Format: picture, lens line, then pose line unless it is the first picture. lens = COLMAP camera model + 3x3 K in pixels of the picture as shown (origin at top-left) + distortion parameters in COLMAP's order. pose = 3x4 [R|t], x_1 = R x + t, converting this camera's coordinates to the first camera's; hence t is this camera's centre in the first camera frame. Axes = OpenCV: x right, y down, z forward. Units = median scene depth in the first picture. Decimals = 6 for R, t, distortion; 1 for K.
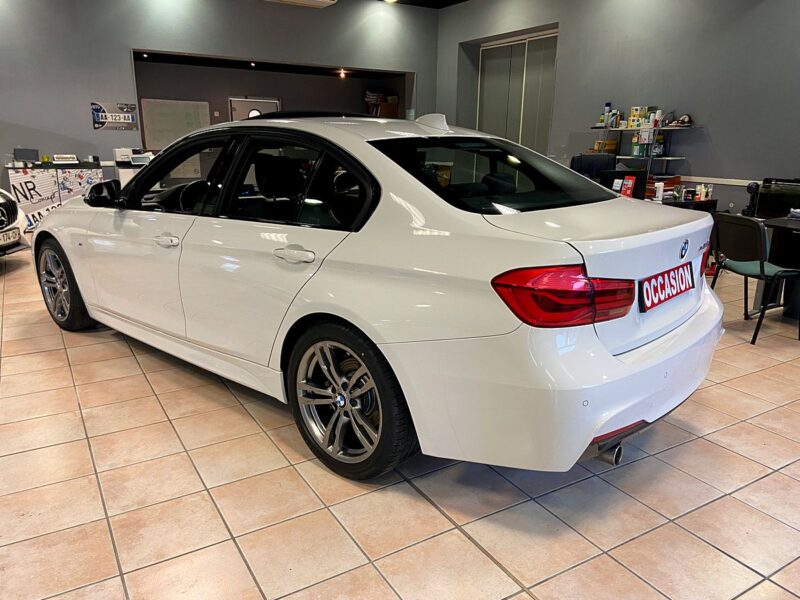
lens RADIAL K [[605.2, 0, 405.3], [0, 605.2, 306.4], [0, 0, 1]] dist [0.107539, -0.116538]
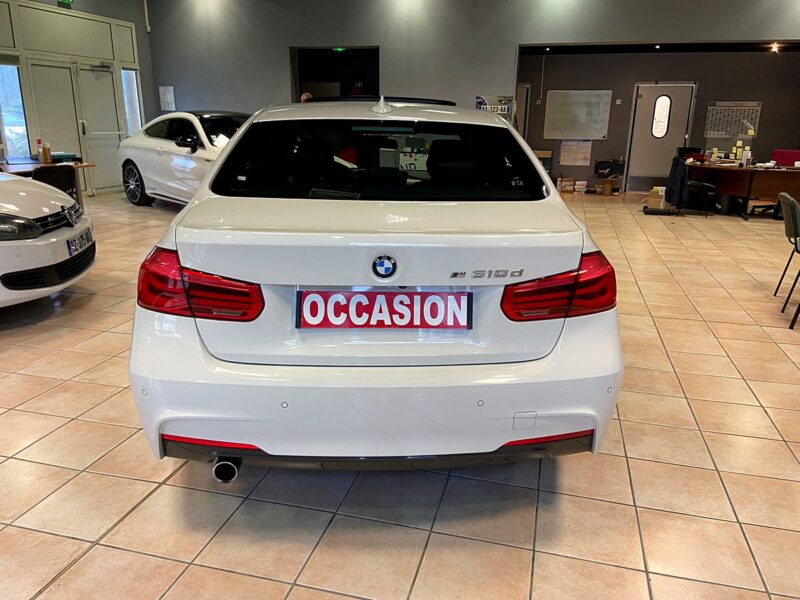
lens RADIAL K [[605.2, 0, 417.5], [0, 605.2, 307.6], [0, 0, 1]] dist [0.107539, -0.116538]
pose [[0.695878, 0.208708, -0.687164, 0.302930], [-0.198284, 0.975483, 0.095479, -0.036793], [0.690244, 0.069812, 0.720201, 0.144735]]
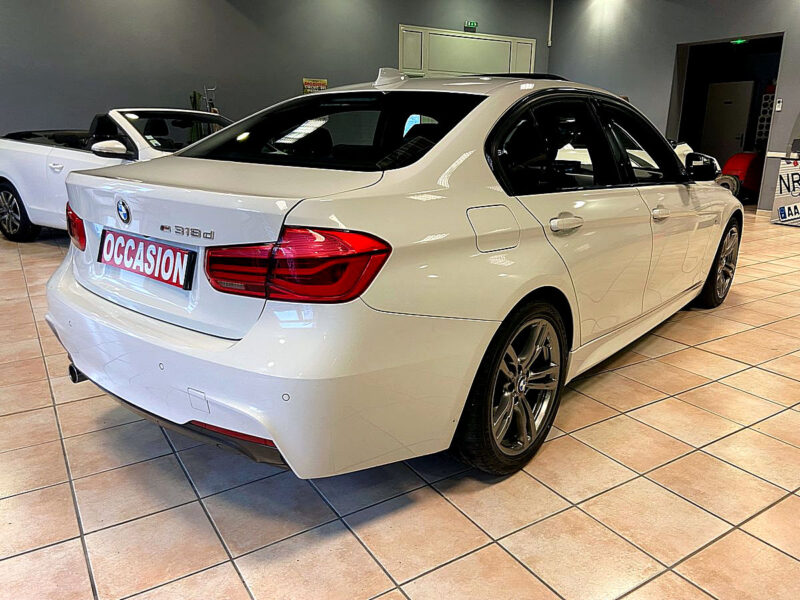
lens RADIAL K [[605.2, 0, 399.4], [0, 605.2, 300.4], [0, 0, 1]] dist [0.107539, -0.116538]
pose [[0.012318, 0.256450, -0.966479, 0.377178], [-0.277422, 0.929484, 0.243098, -0.083746], [0.960669, 0.265128, 0.082594, 0.390833]]
